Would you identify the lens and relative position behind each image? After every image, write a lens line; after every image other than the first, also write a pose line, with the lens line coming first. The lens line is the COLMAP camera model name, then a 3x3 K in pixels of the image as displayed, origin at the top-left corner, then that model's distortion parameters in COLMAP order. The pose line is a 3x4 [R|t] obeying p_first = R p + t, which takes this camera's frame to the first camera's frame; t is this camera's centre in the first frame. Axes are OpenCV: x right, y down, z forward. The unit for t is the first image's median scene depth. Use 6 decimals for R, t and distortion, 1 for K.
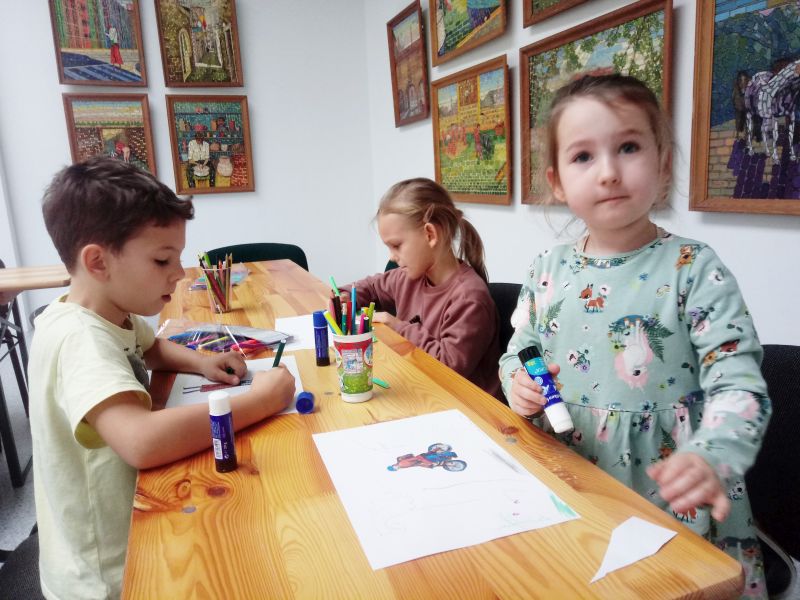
lens RADIAL K [[590.5, 0, 398.1], [0, 590.5, 299.9], [0, 0, 1]] dist [0.048517, -0.040853]
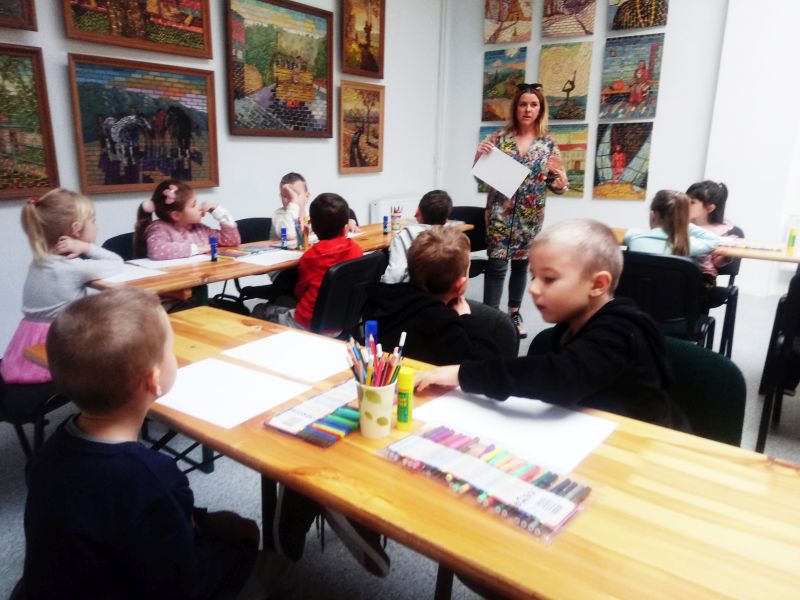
lens RADIAL K [[590.5, 0, 400.1], [0, 590.5, 299.2], [0, 0, 1]] dist [0.048517, -0.040853]
pose [[-0.549383, -0.171695, 0.817740, -1.461780], [0.192659, 0.926262, 0.323915, -0.268162], [-0.813056, 0.335499, -0.475794, 1.275516]]
